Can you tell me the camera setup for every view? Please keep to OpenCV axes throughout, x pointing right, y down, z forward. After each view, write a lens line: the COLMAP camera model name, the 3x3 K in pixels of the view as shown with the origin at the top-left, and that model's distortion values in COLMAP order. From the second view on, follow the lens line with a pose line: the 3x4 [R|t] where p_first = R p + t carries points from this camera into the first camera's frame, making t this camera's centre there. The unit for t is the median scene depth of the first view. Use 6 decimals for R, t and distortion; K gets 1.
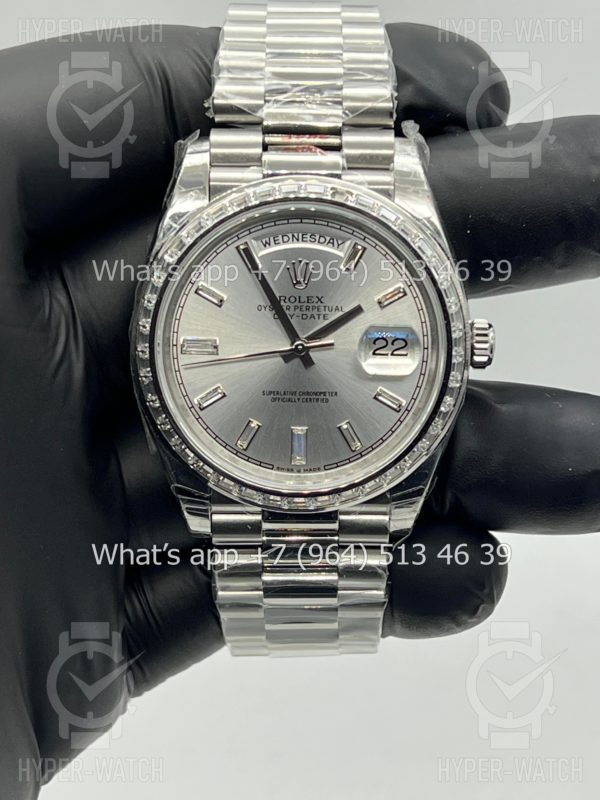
lens RADIAL K [[1806.5, 0, 300.0], [0, 1806.5, 400.0], [0, 0, 1]] dist [0.286972, 0.101974]
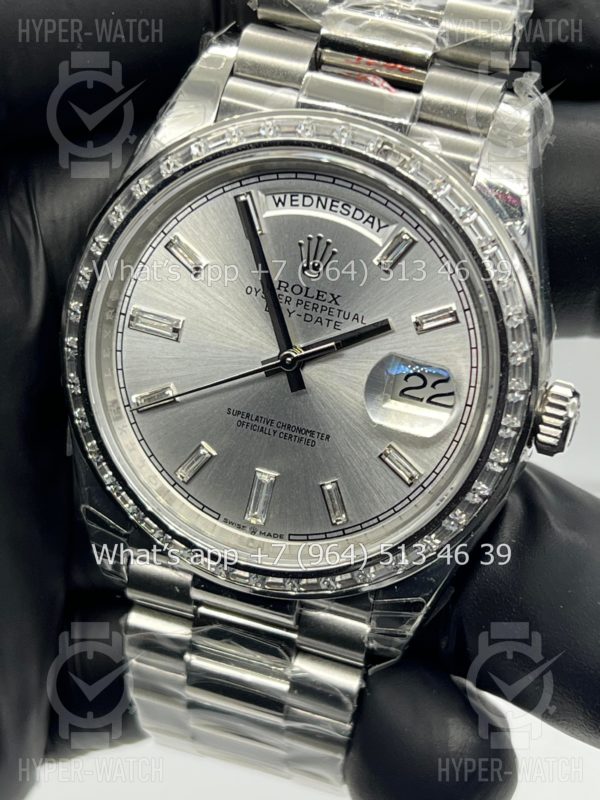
lens RADIAL K [[1806.5, 0, 300.0], [0, 1806.5, 400.0], [0, 0, 1]] dist [0.286972, 0.101974]
pose [[0.954648, 0.242135, -0.173257, 0.126236], [-0.238676, 0.970240, 0.040853, -0.043126], [0.177993, 0.002352, 0.984029, 0.321619]]
